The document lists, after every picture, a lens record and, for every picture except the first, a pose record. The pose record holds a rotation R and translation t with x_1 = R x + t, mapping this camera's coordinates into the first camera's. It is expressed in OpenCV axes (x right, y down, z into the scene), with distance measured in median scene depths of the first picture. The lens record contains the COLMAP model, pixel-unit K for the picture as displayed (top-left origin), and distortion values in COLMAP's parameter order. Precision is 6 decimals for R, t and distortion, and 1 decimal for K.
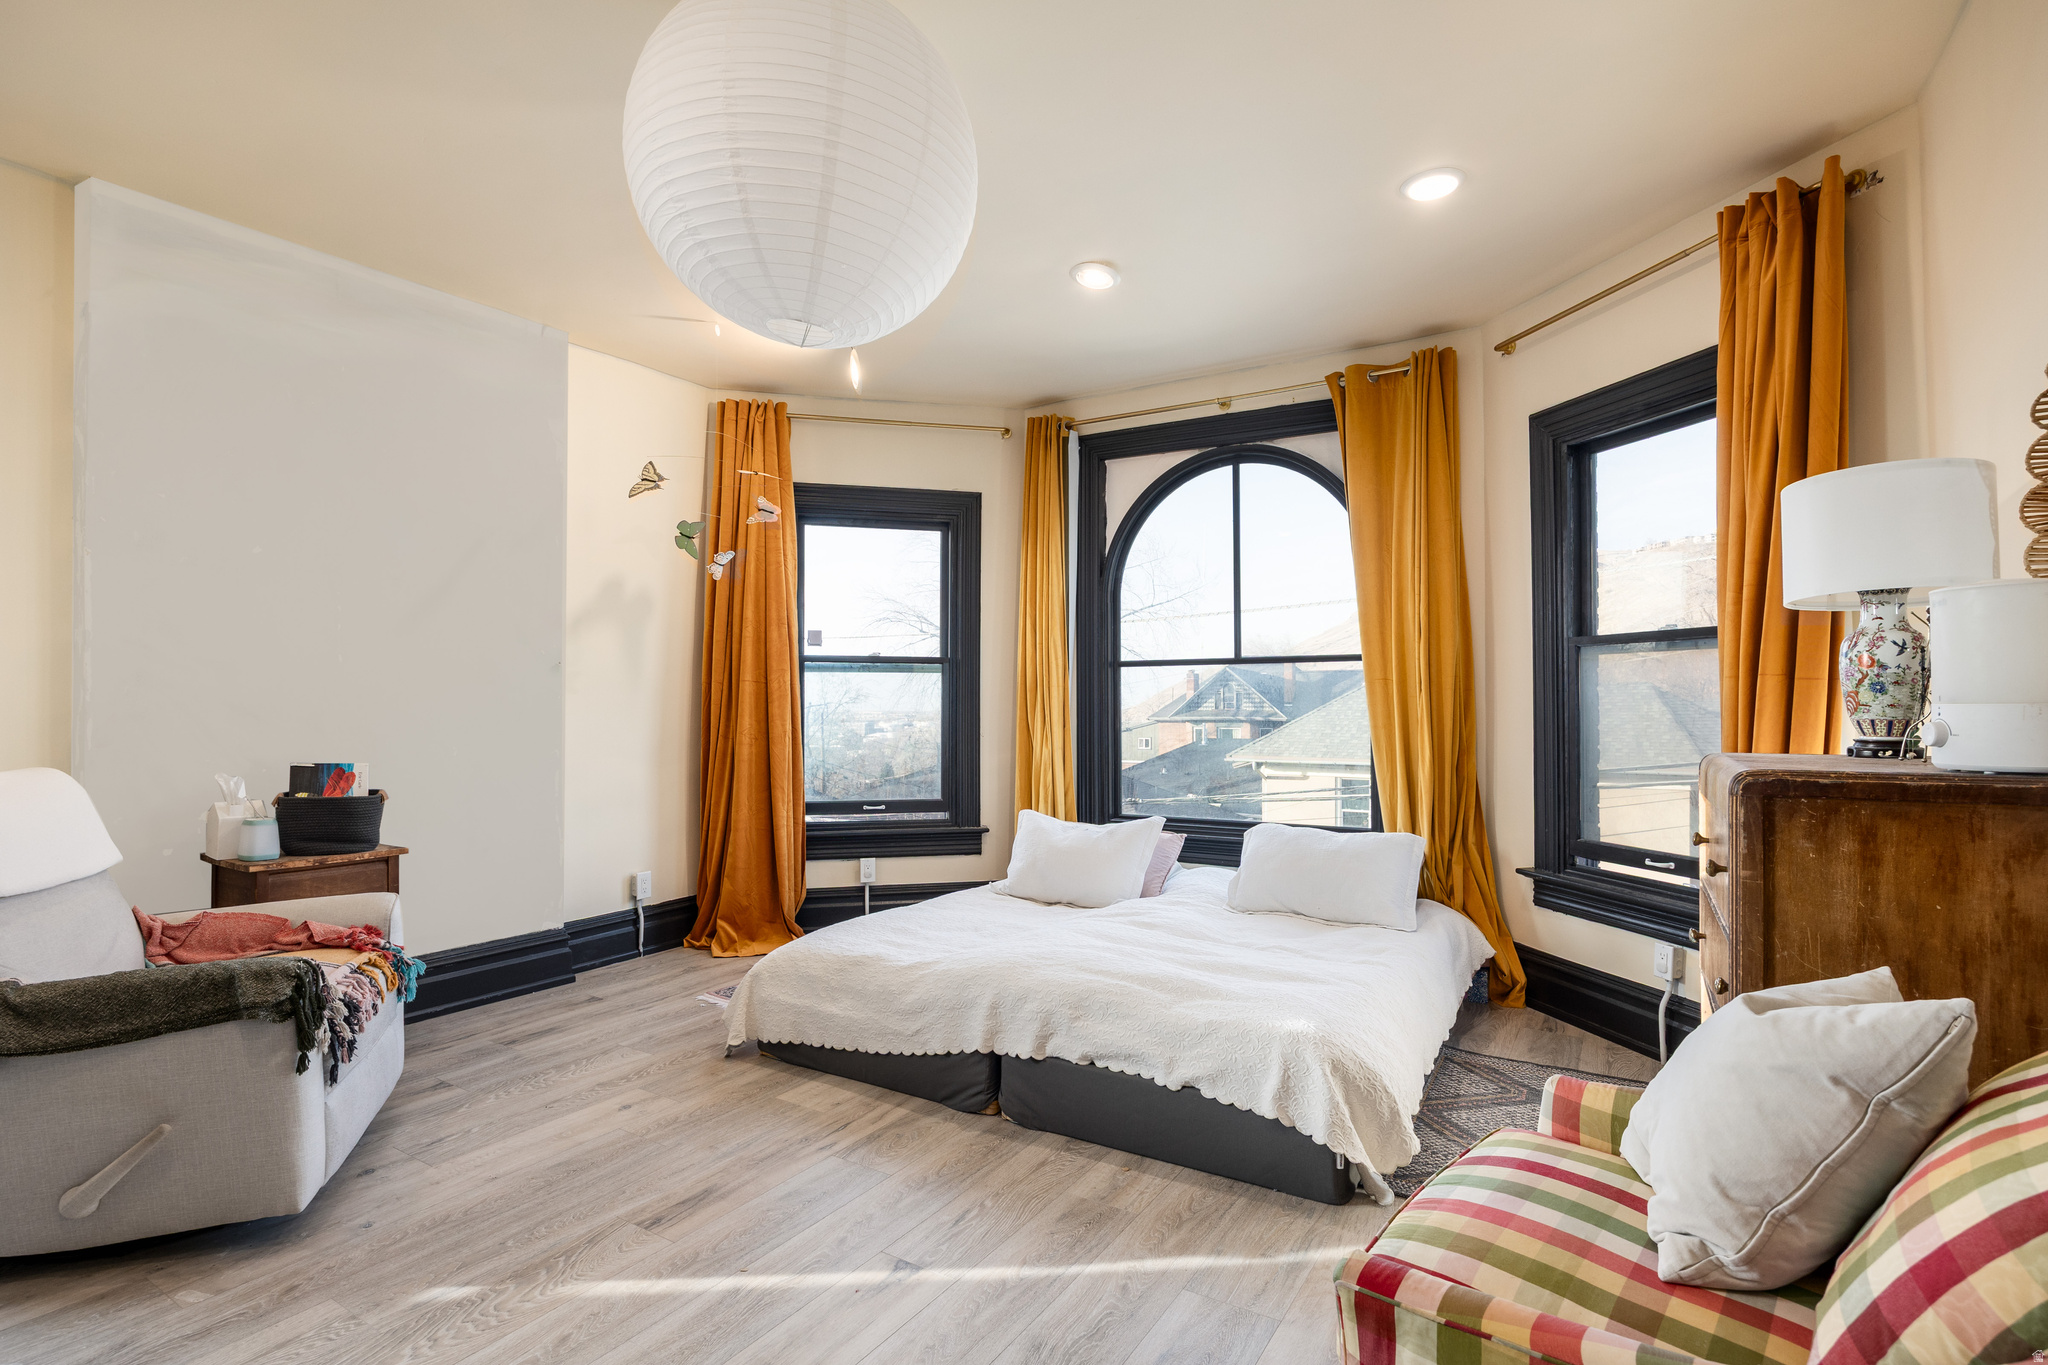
lens RADIAL K [[1060.6, 0, 1025.1], [0, 1060.6, 698.3], [0, 0, 1]] dist [-0.001976, -0.000690]
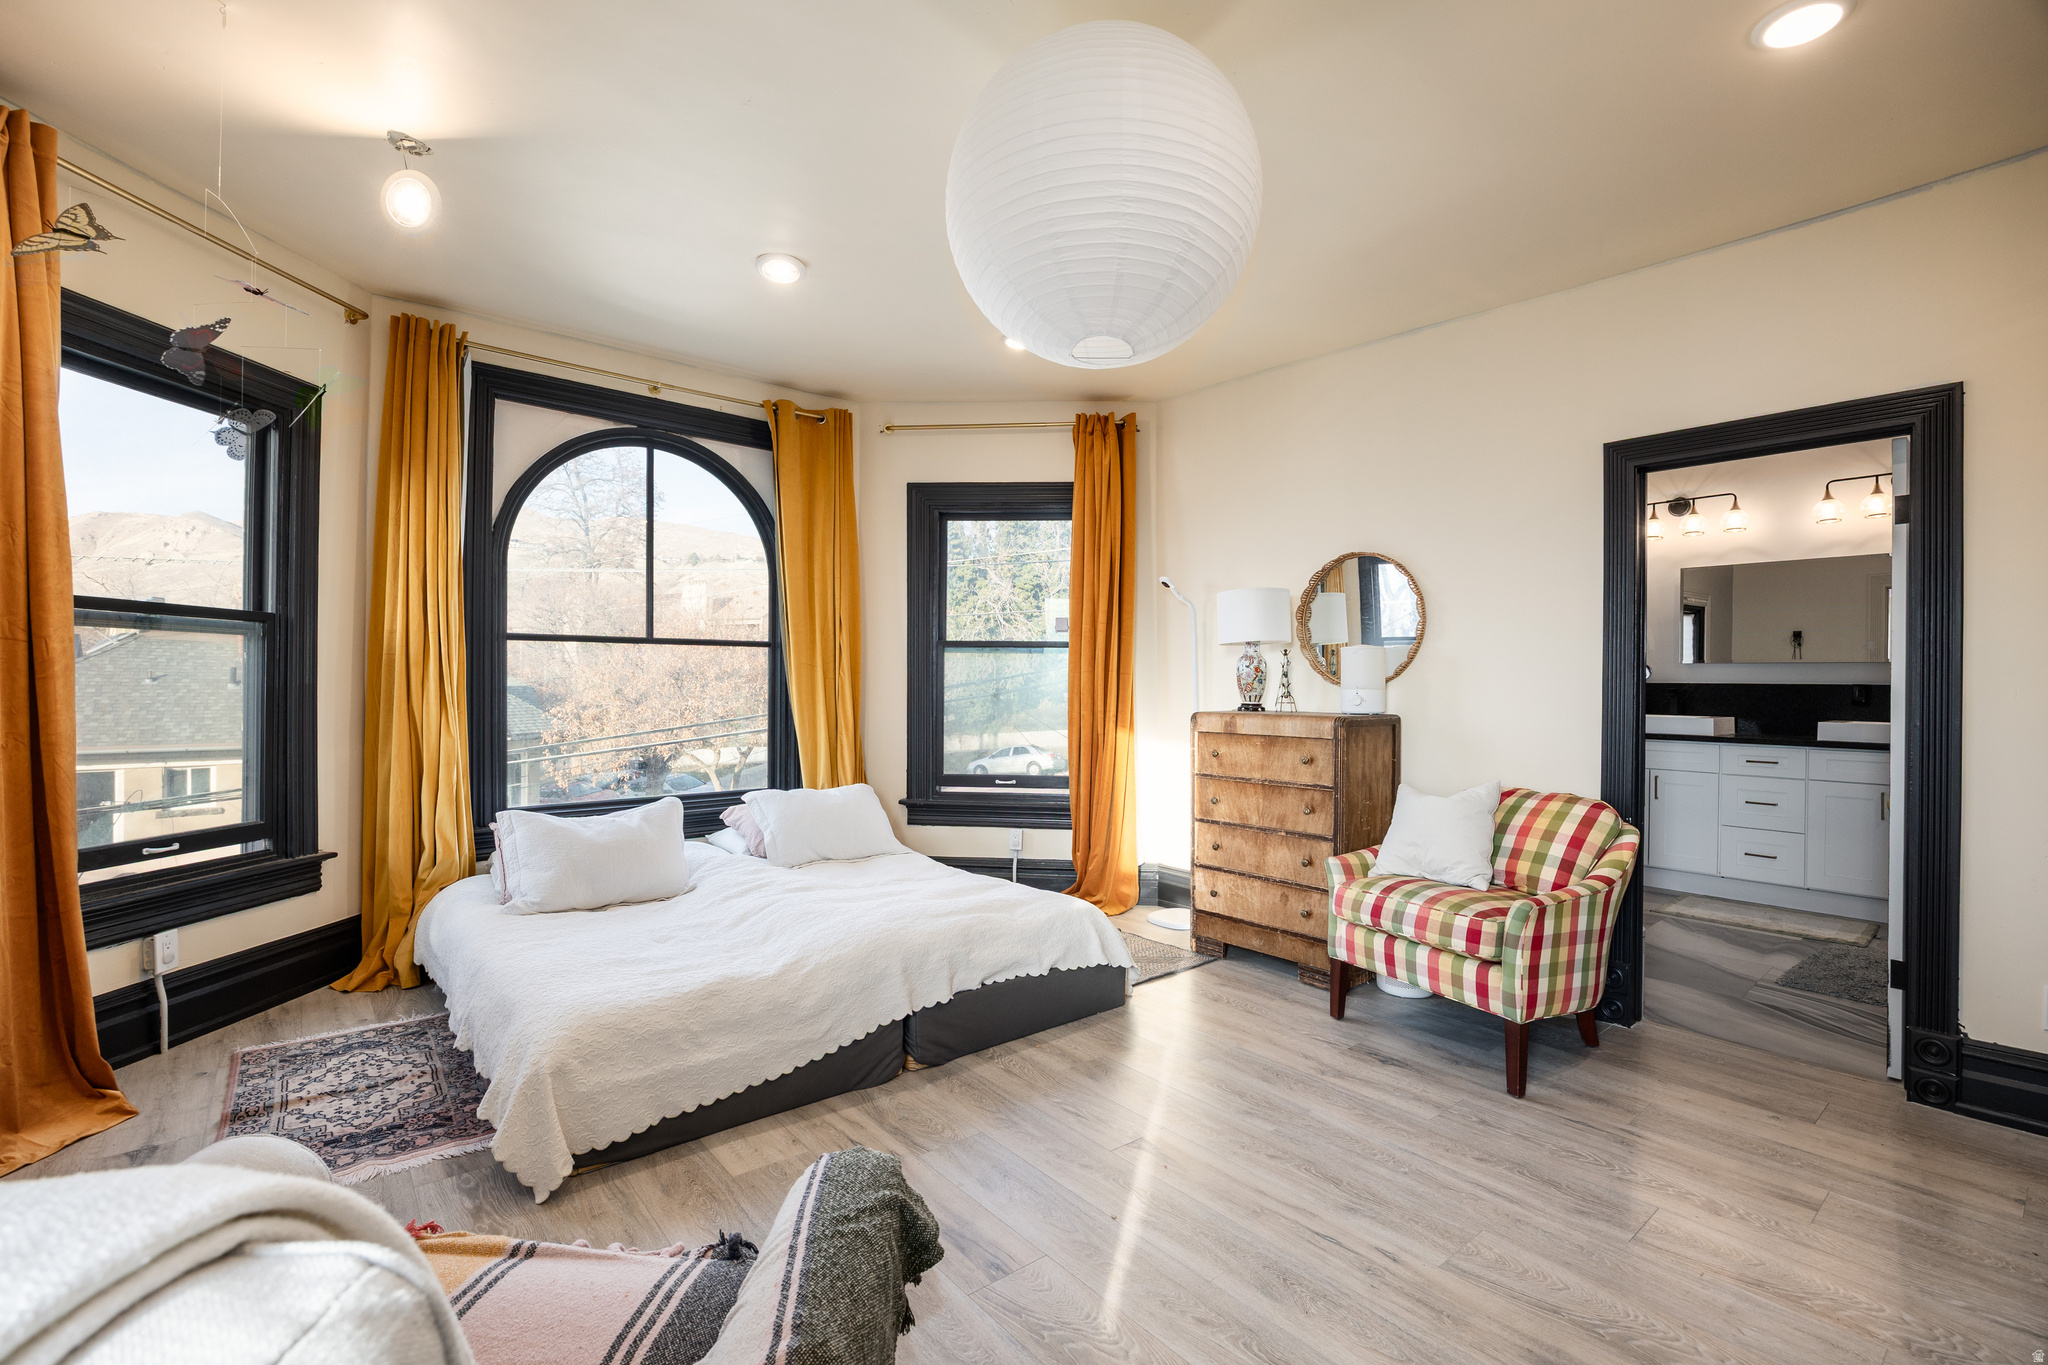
lens RADIAL K [[941.3, 0, 1026.6], [0, 941.3, 677.0], [0, 0, 1]] dist [-0.000394, -0.000312]
pose [[0.294967, 0.009277, 0.955462, -0.563749], [-0.005614, 0.999952, -0.007976, 0.004993], [-0.955491, -0.003012, 0.295005, 0.388904]]
